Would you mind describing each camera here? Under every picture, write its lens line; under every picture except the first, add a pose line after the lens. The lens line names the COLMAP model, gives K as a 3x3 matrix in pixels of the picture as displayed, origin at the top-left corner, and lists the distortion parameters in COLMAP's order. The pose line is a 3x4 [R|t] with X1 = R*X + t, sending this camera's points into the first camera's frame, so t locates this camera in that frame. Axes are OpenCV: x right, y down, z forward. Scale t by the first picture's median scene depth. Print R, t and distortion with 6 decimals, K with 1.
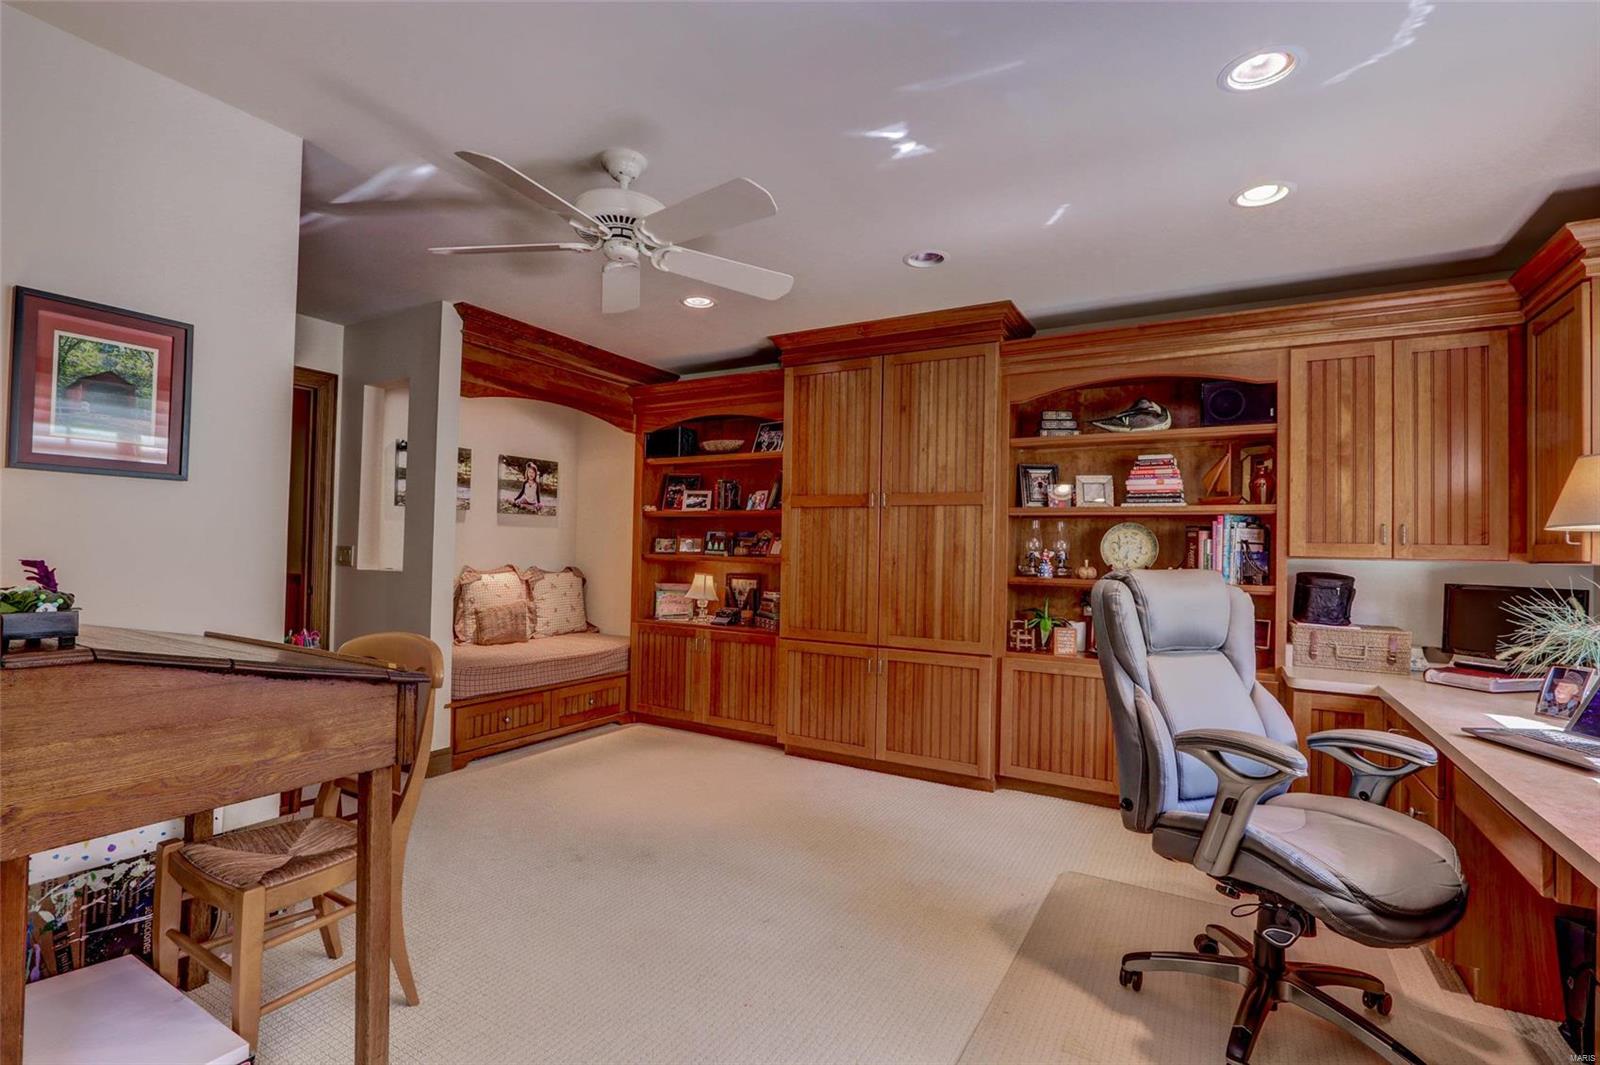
lens RADIAL K [[740.9, 0, 798.1], [0, 740.9, 535.2], [0, 0, 1]] dist [-0.019034, 0.003704]
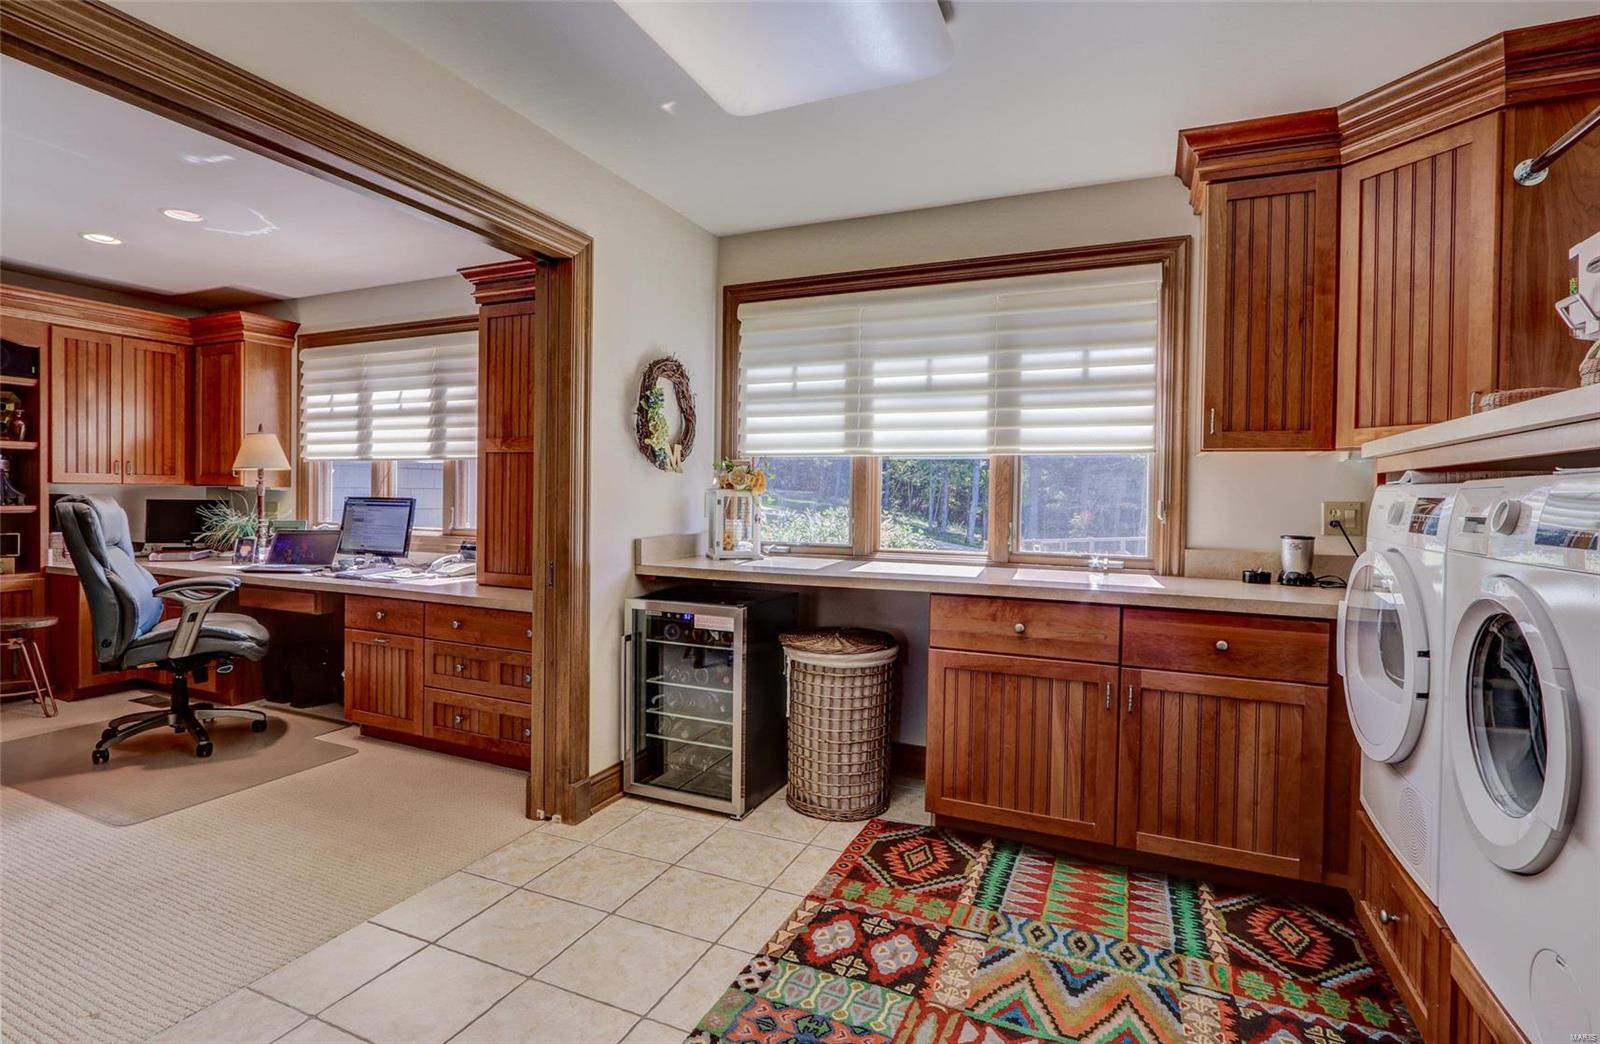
lens RADIAL K [[754.0, 0, 790.1], [0, 754.0, 515.4], [0, 0, 1]] dist [-0.023676, 0.003085]
pose [[-0.125345, -0.052082, 0.990745, -0.883569], [-0.038803, 0.998114, 0.047560, -0.028802], [-0.991354, -0.032483, -0.127130, -0.169012]]
